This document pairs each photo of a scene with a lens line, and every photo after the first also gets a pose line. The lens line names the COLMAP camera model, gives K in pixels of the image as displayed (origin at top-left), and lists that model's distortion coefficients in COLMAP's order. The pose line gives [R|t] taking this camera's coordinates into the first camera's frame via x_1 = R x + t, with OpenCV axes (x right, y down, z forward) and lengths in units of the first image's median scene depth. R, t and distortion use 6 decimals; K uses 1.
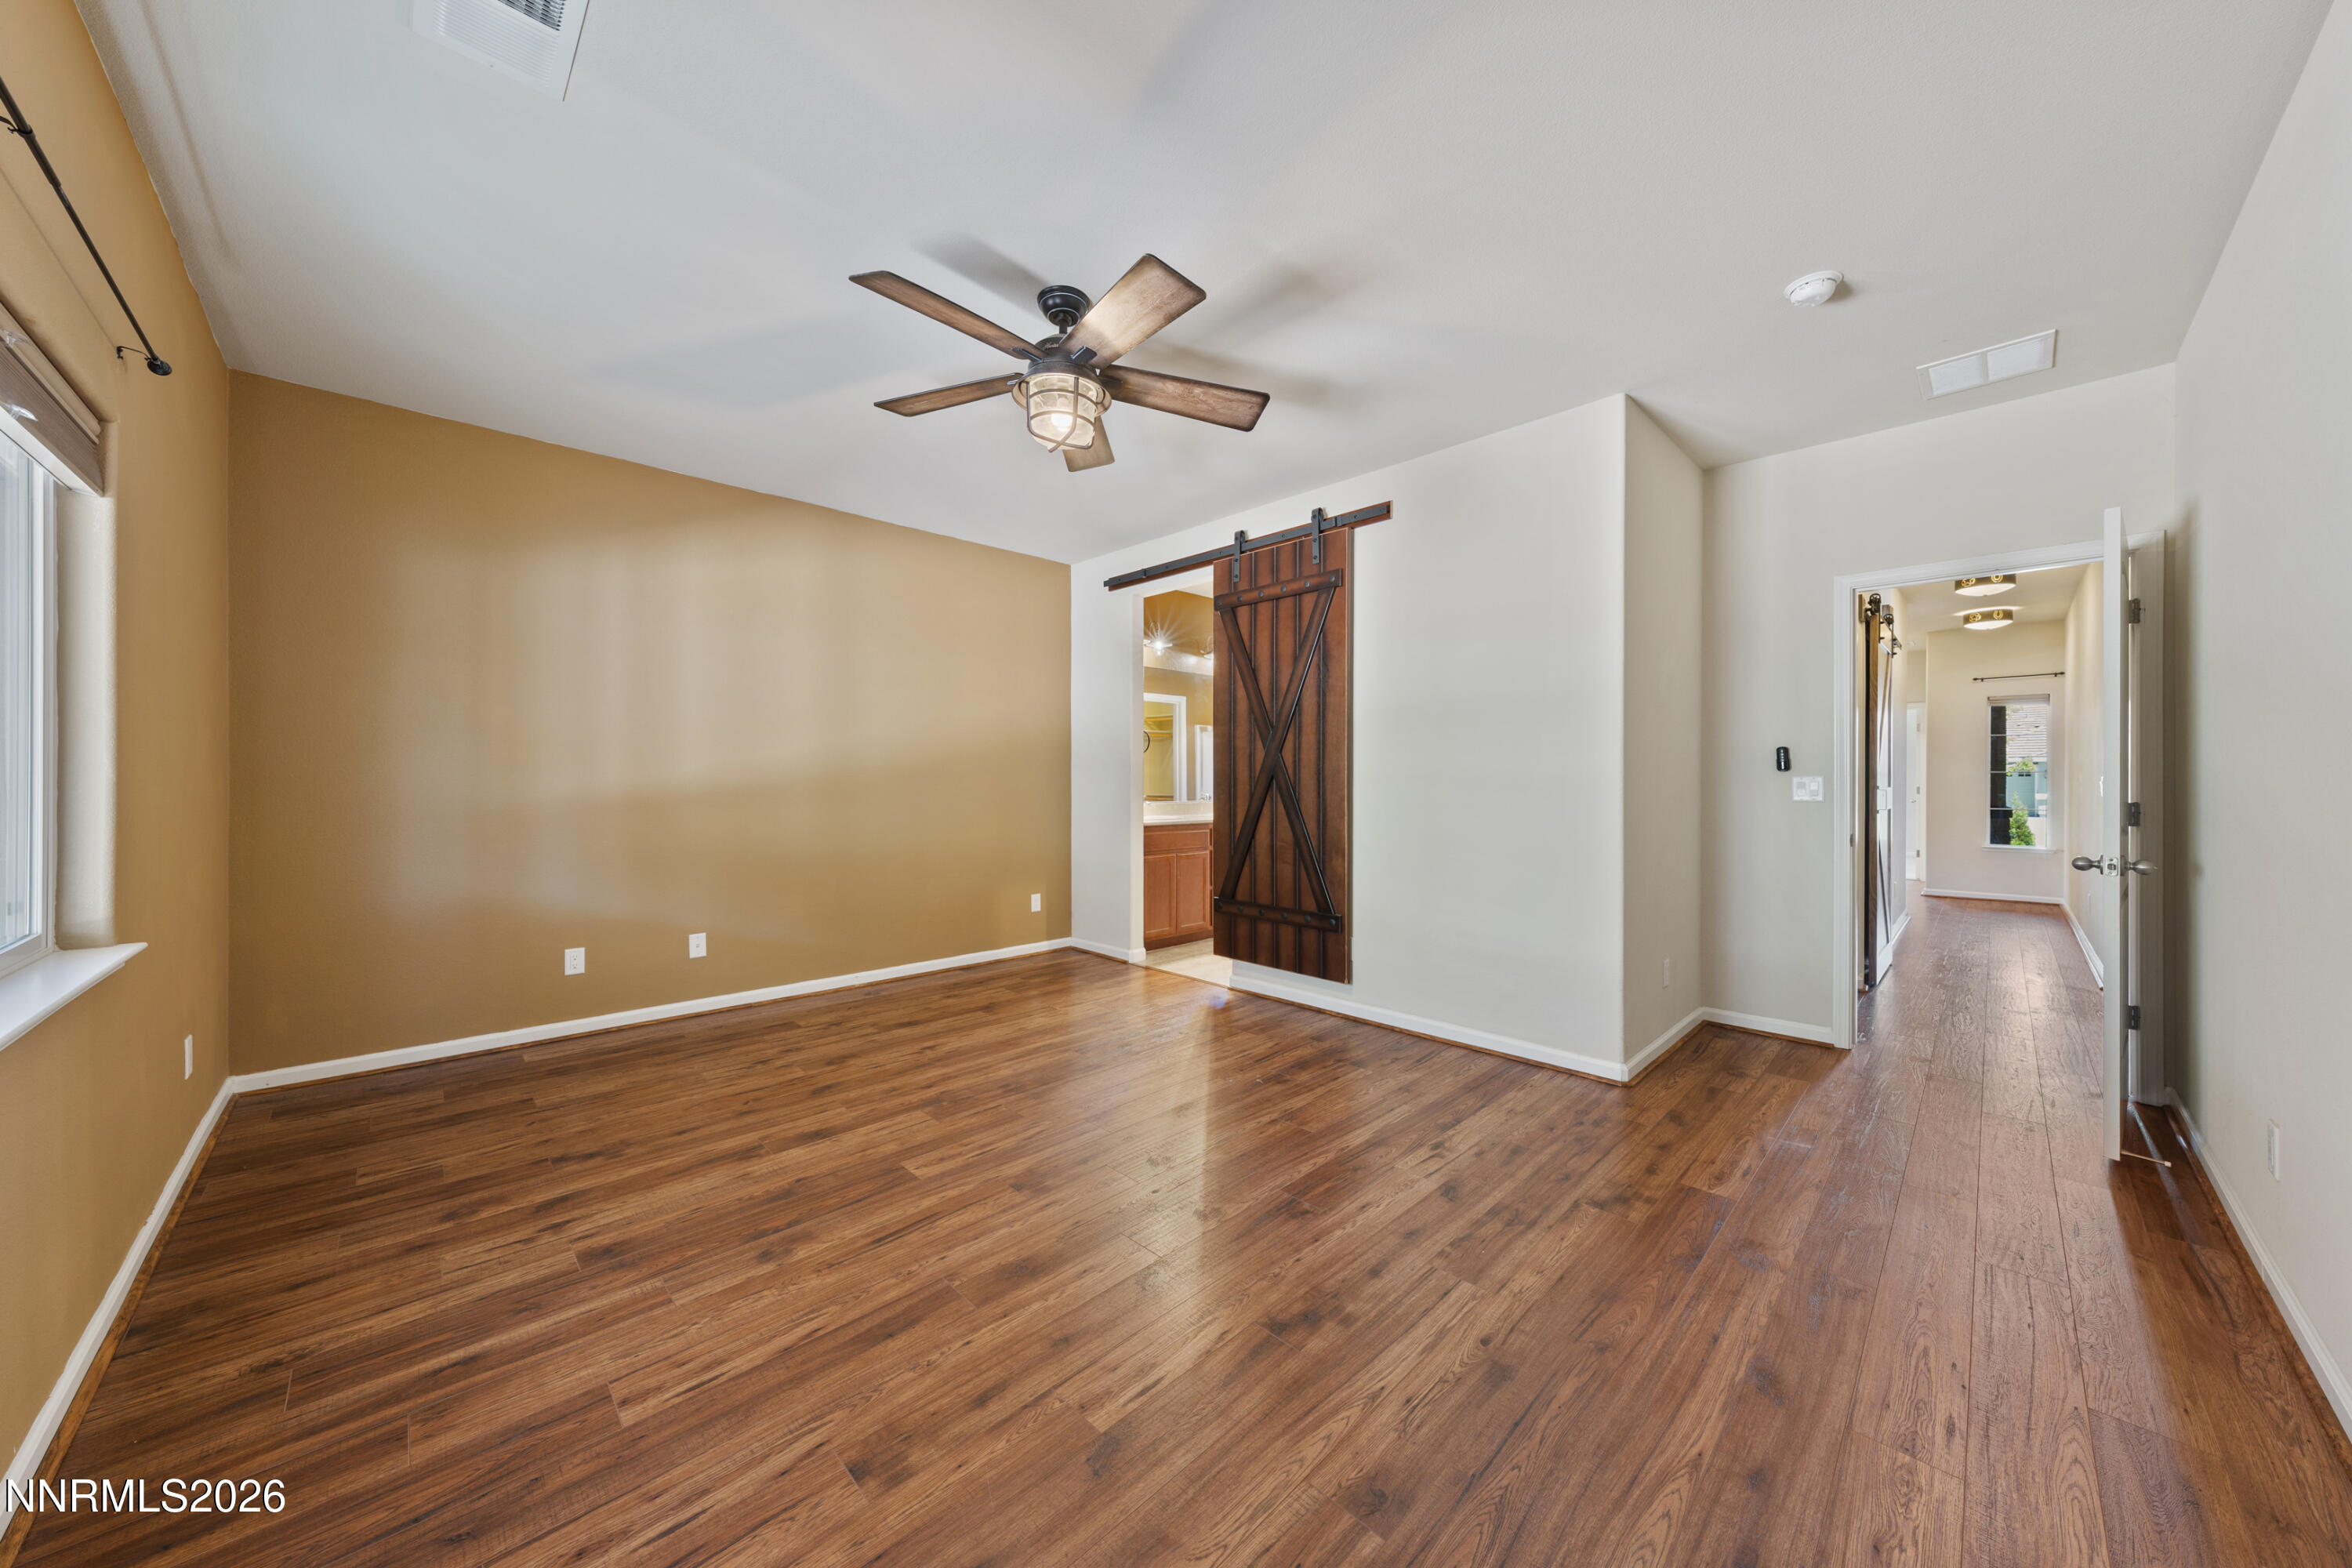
lens RADIAL K [[801.7, 0, 1174.7], [0, 801.7, 781.9], [0, 0, 1]] dist [0.000721, 0.000101]
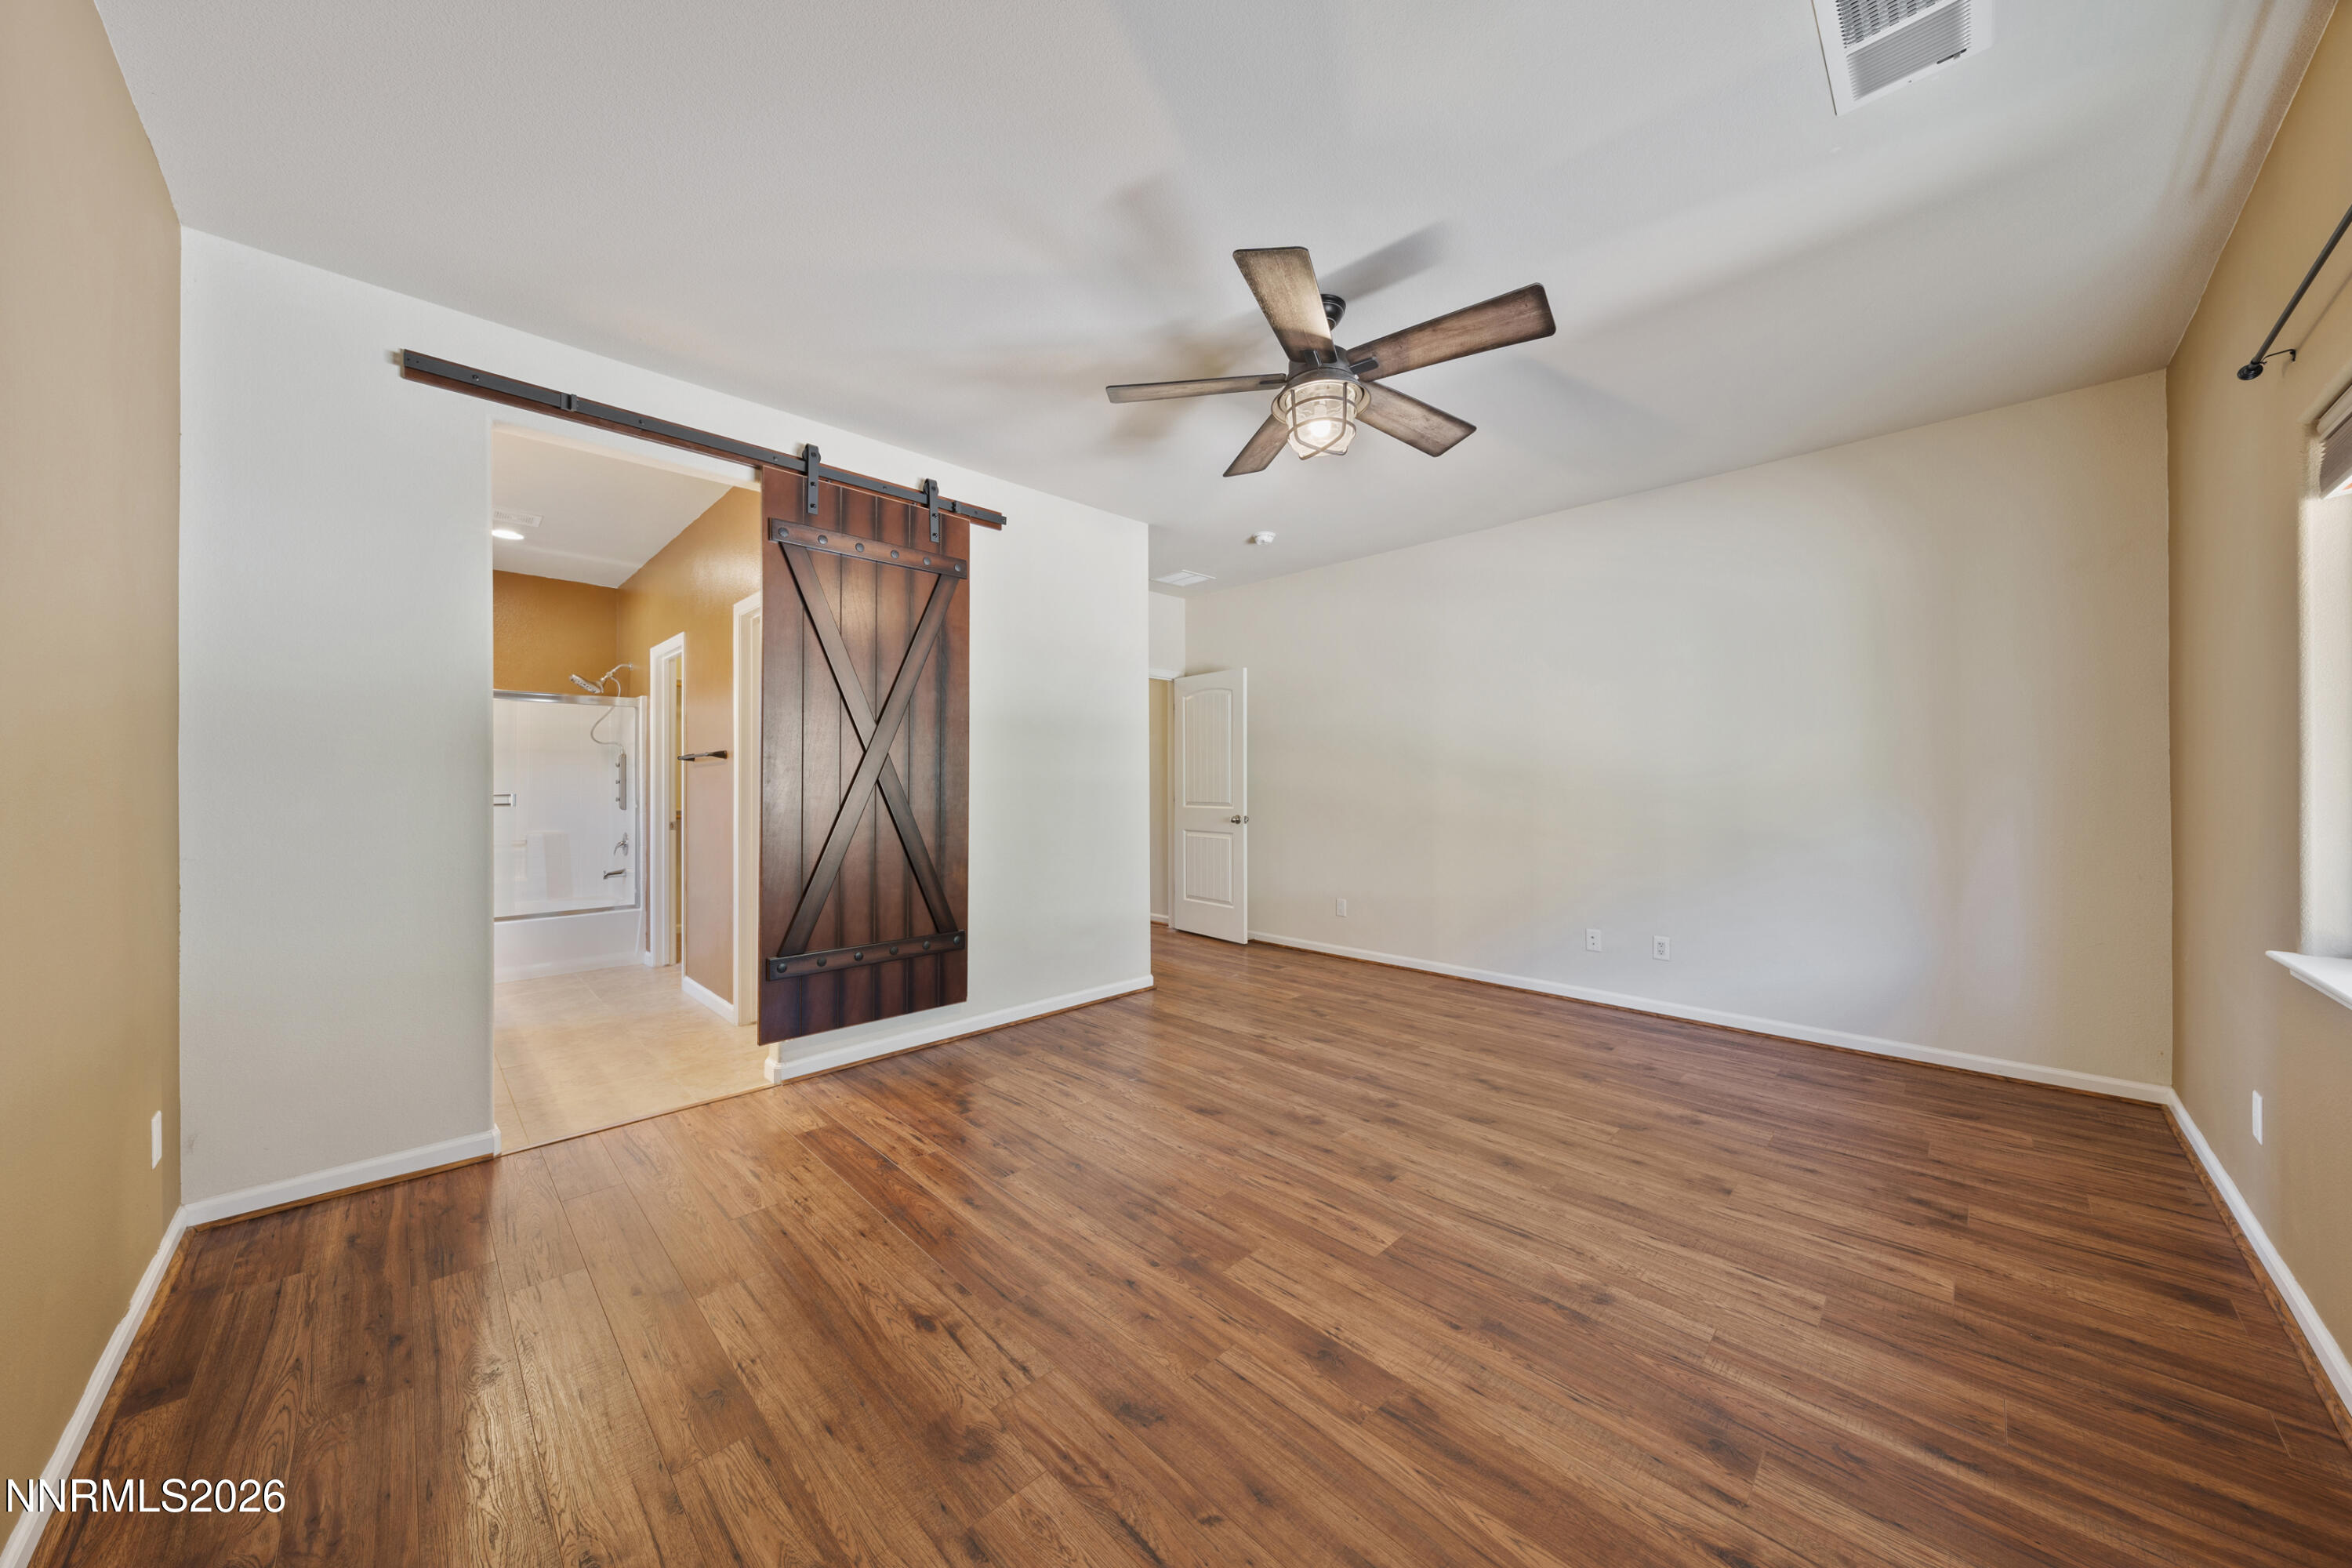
lens RADIAL K [[801.7, 0, 1171.2], [0, 801.7, 776.5], [0, 0, 1]] dist [0.000721, 0.000101]
pose [[-0.007246, 0.004173, 0.999965, -1.266740], [0.008689, 0.999954, -0.004110, -0.010193], [-0.999936, 0.008659, -0.007282, 1.325072]]
